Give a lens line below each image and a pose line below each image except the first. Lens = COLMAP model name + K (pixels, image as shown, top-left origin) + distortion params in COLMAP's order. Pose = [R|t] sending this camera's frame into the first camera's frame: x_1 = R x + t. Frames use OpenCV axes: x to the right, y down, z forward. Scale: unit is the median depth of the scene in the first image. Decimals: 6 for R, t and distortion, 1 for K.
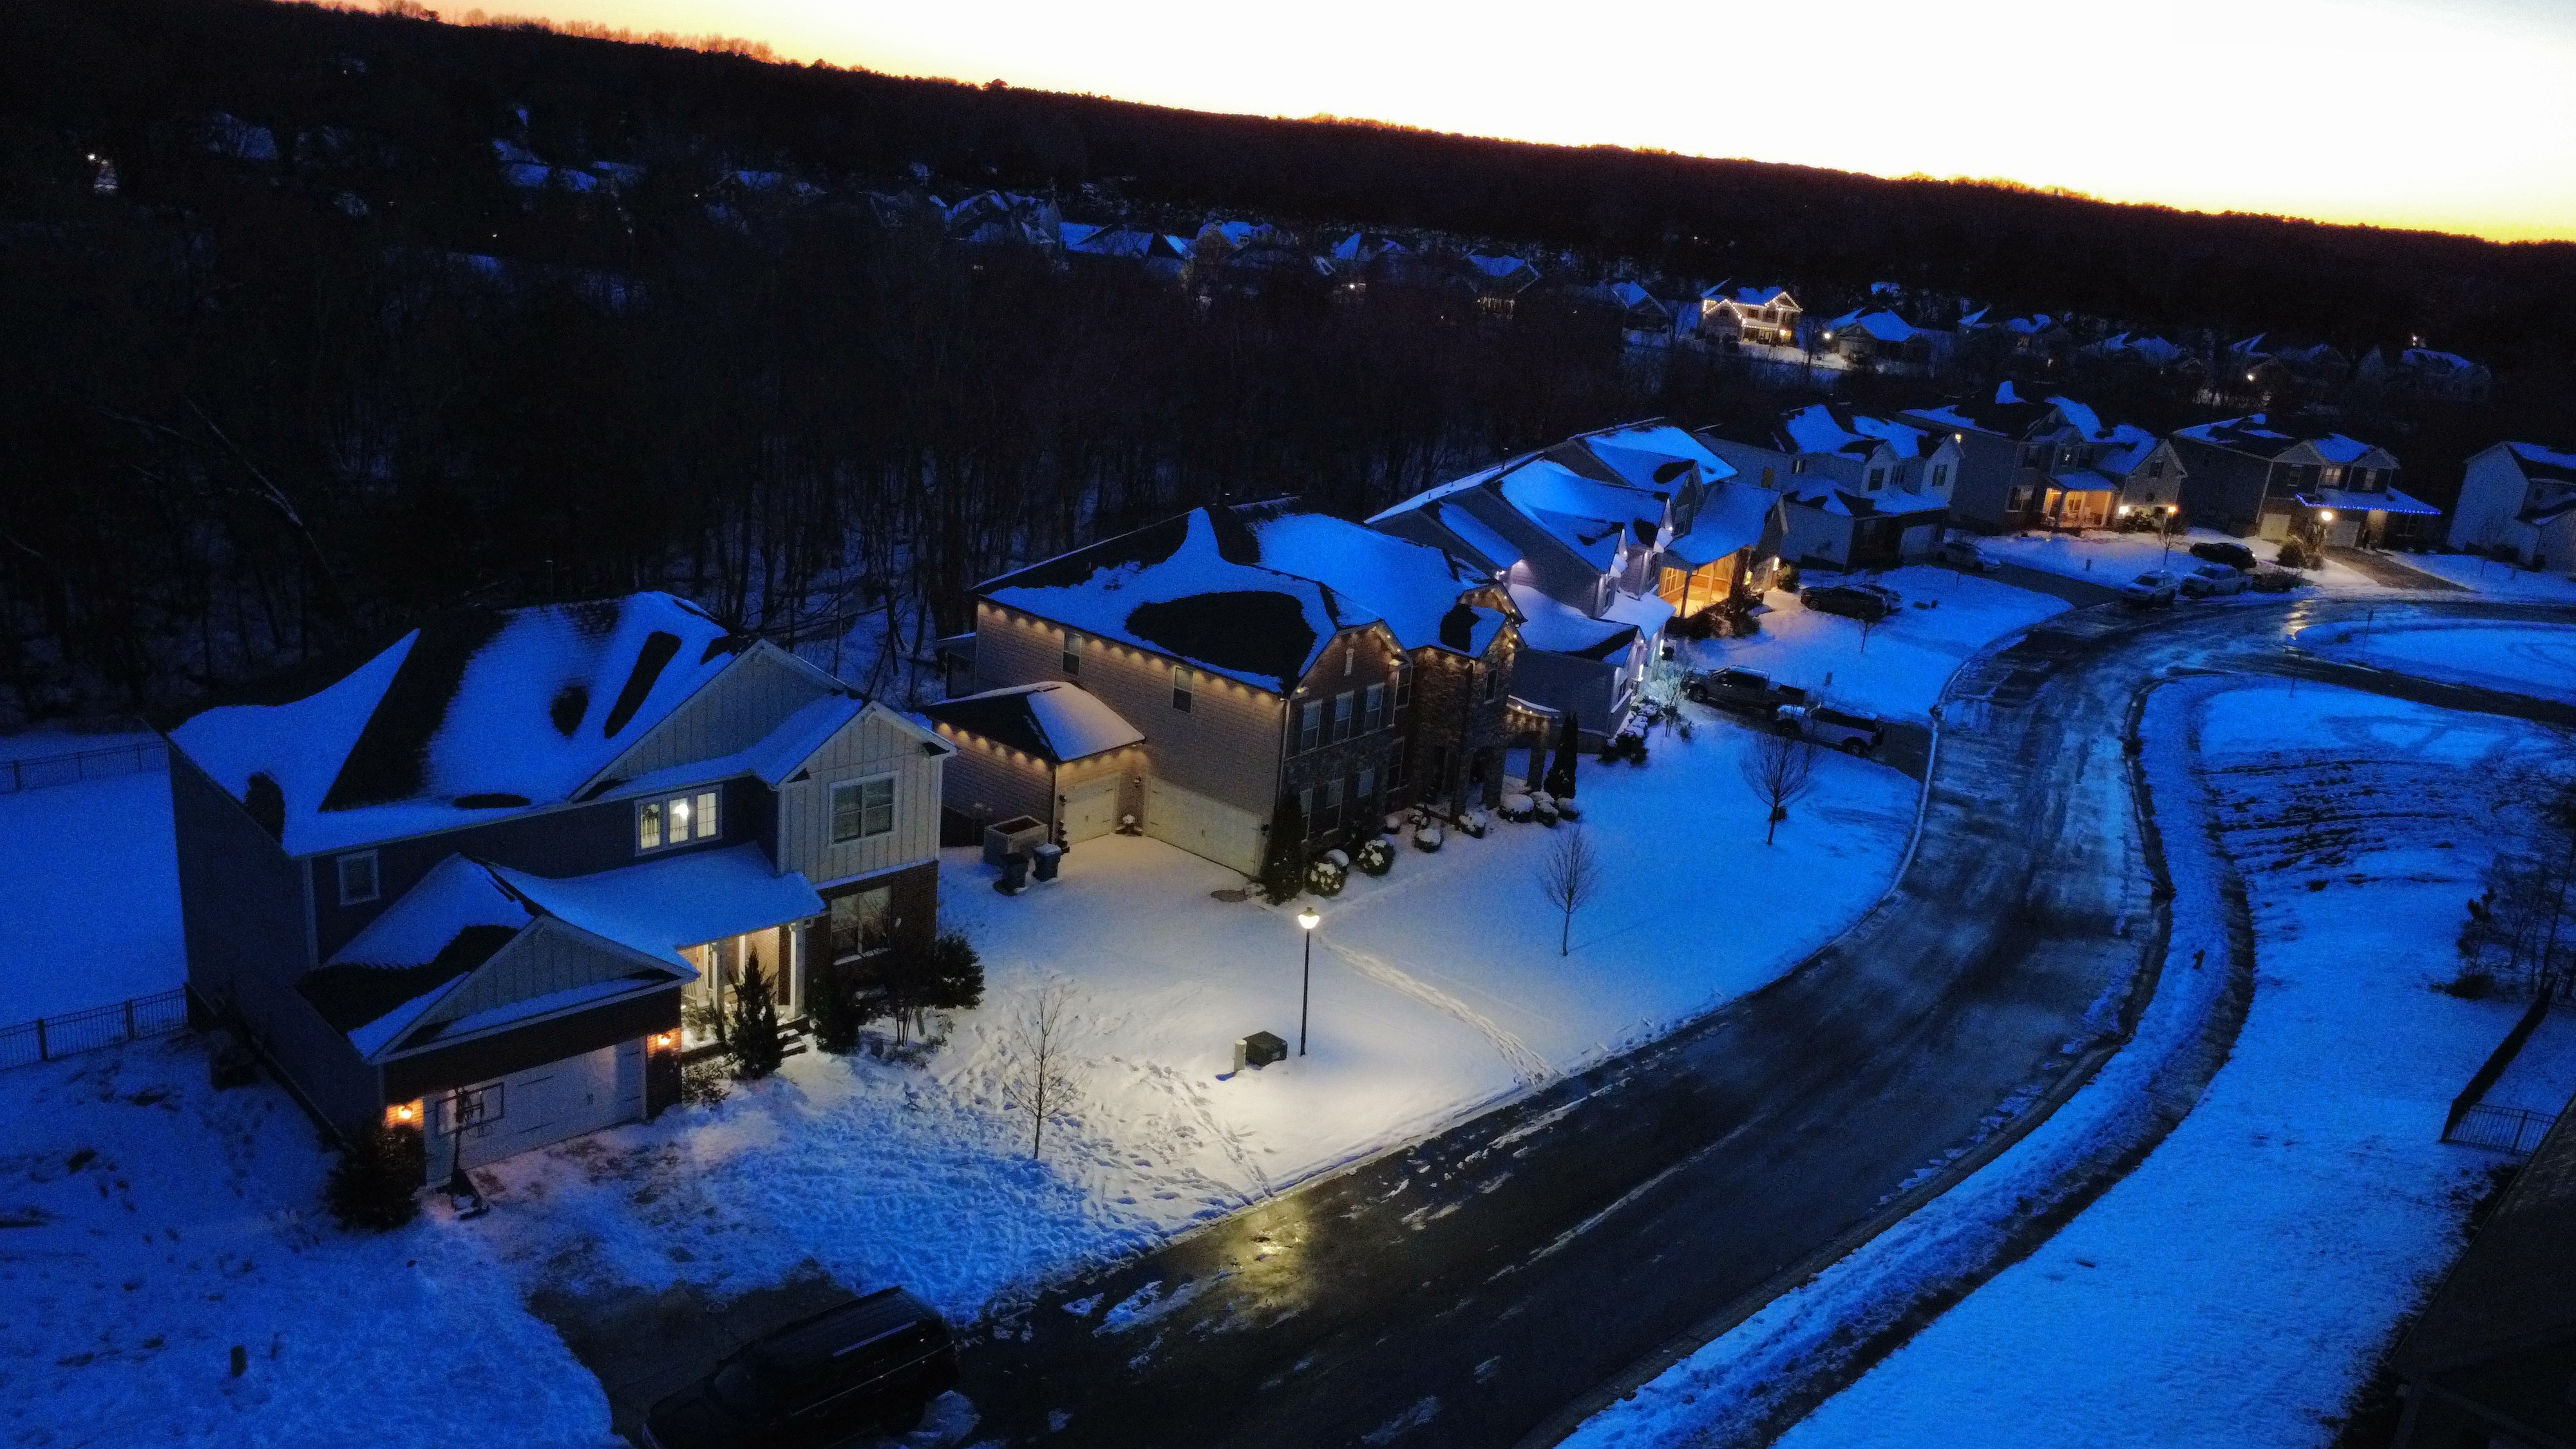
lens RADIAL K [[1885.8, 0, 1288.0], [0, 1885.8, 724.5], [0, 0, 1]] dist [0.003171, 0.001237]
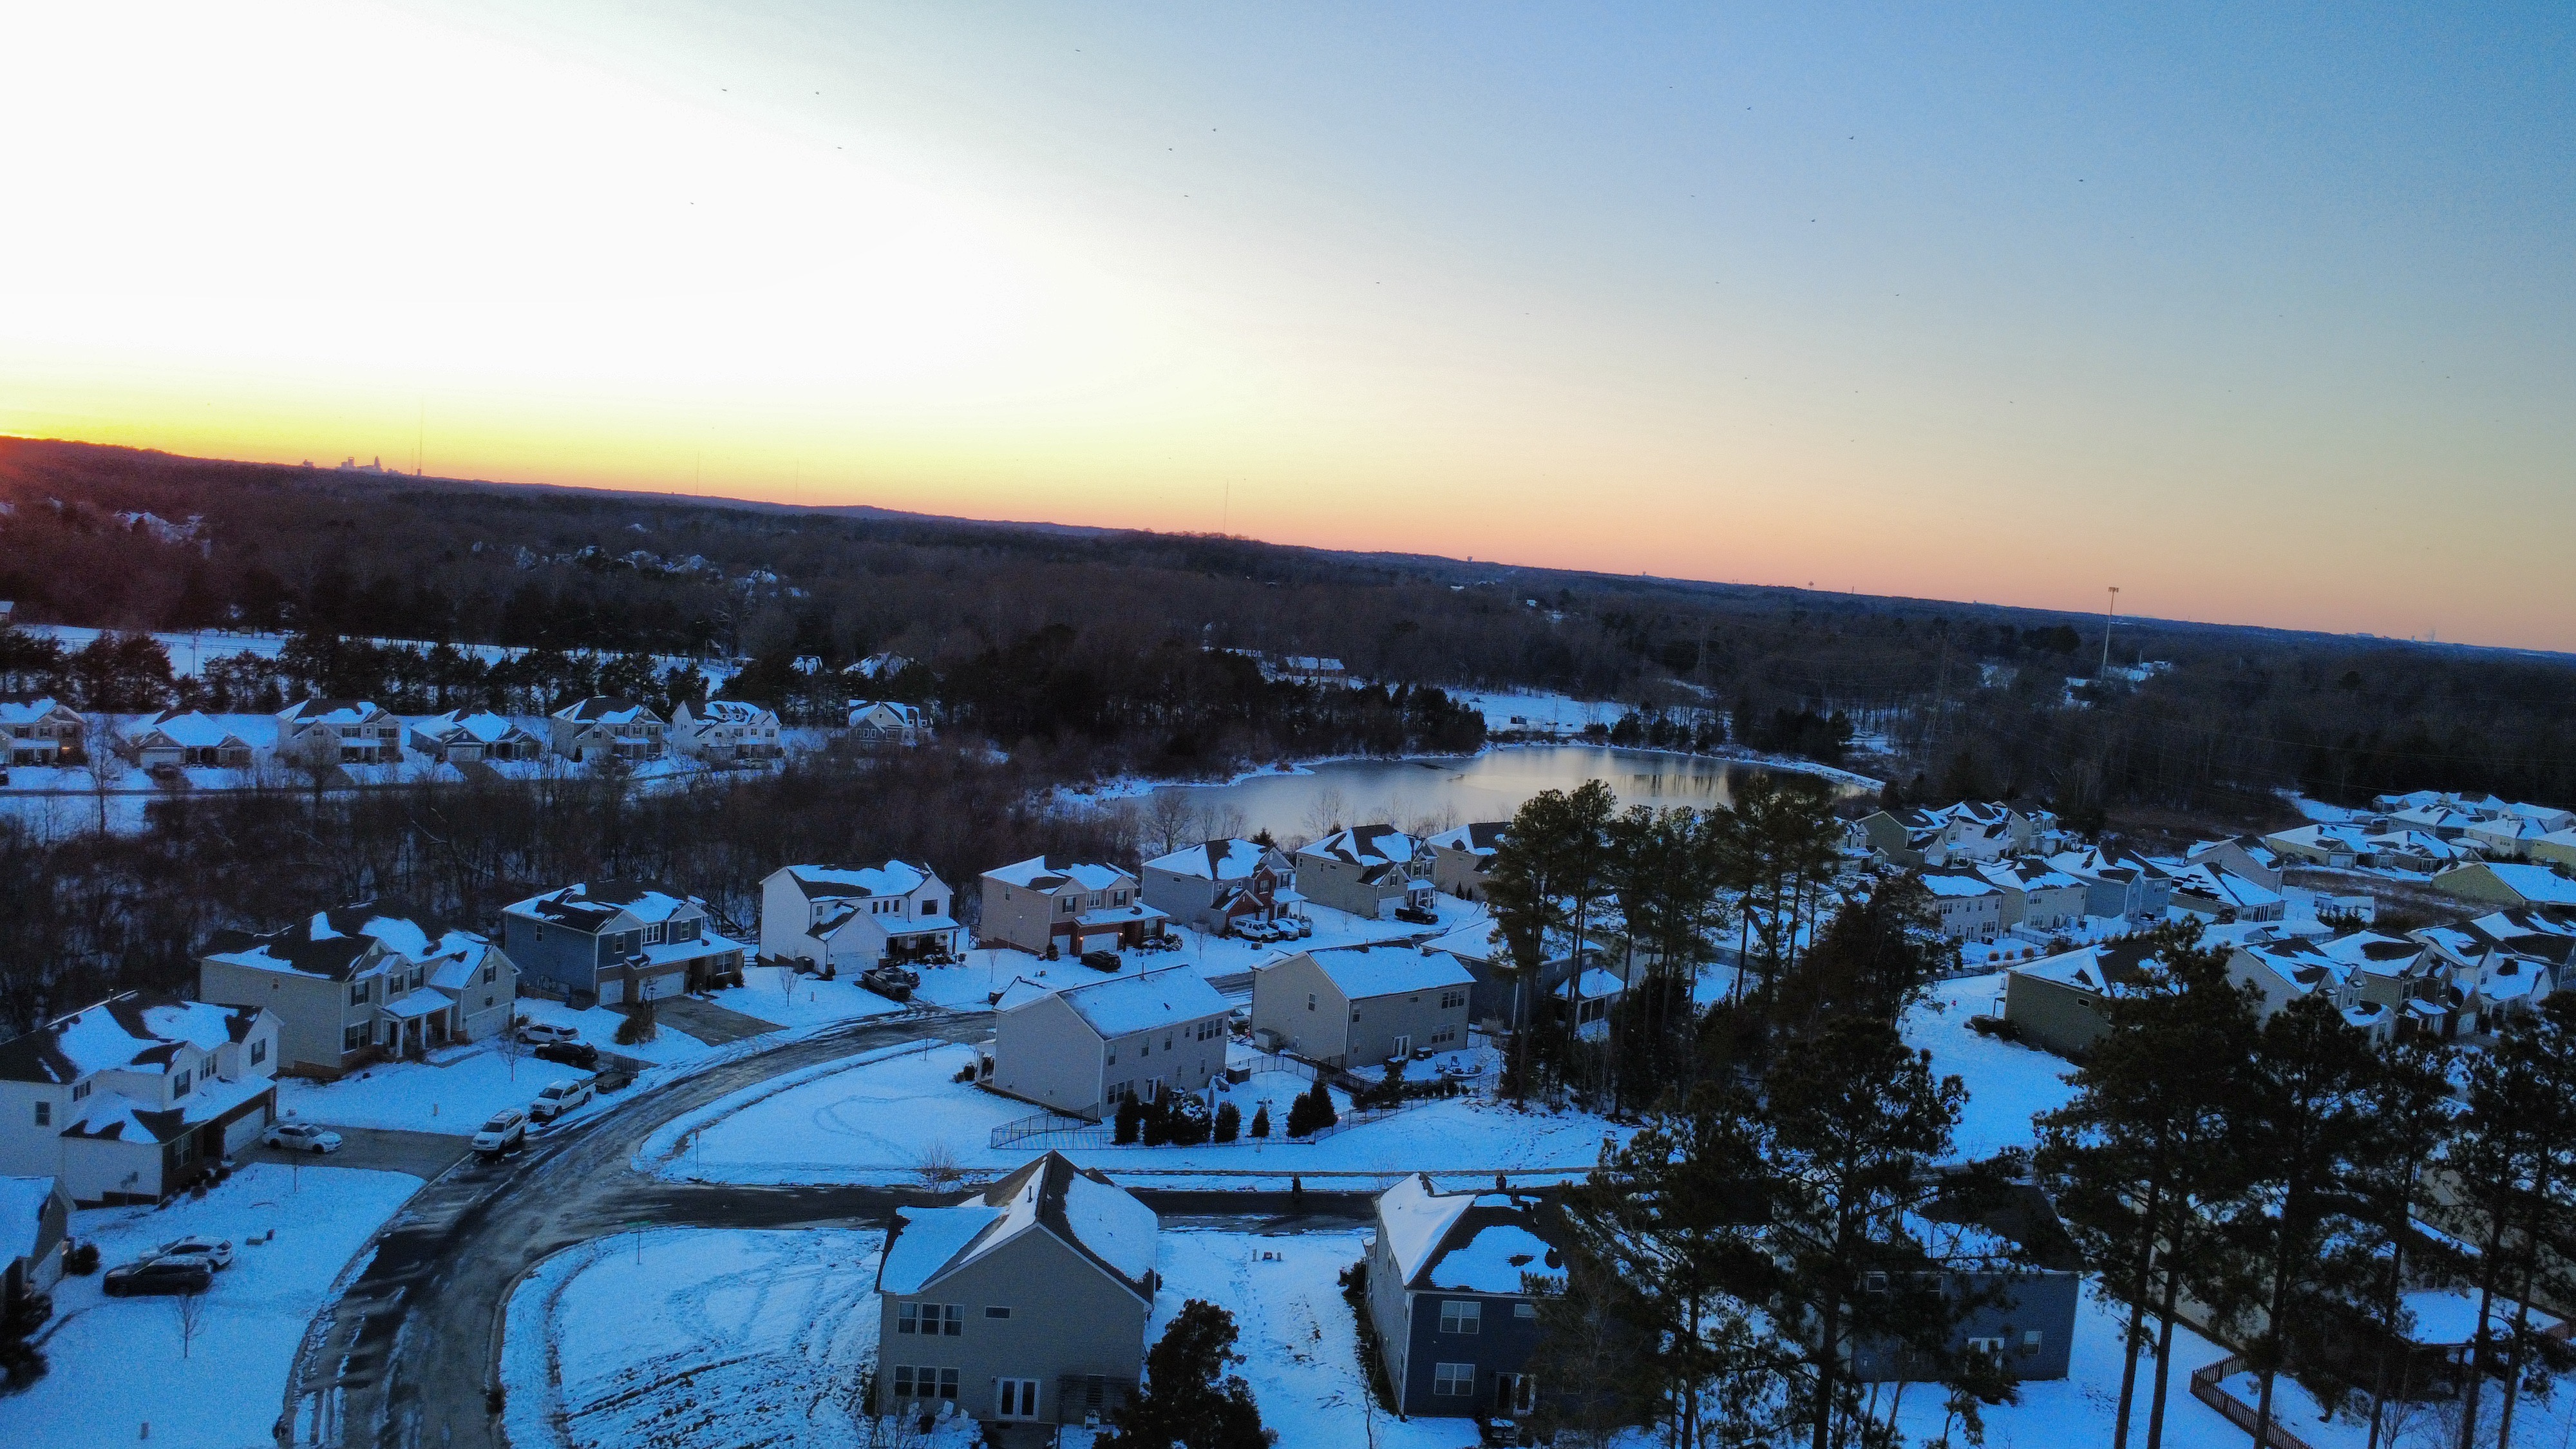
lens RADIAL K [[1885.8, 0, 1288.0], [0, 1885.8, 724.5], [0, 0, 1]] dist [0.003171, 0.001237]
pose [[0.684081, -0.111663, 0.720808, 0.072580], [0.201126, 0.978779, -0.039251, -0.289234], [-0.701129, 0.171824, 0.692022, -0.065048]]
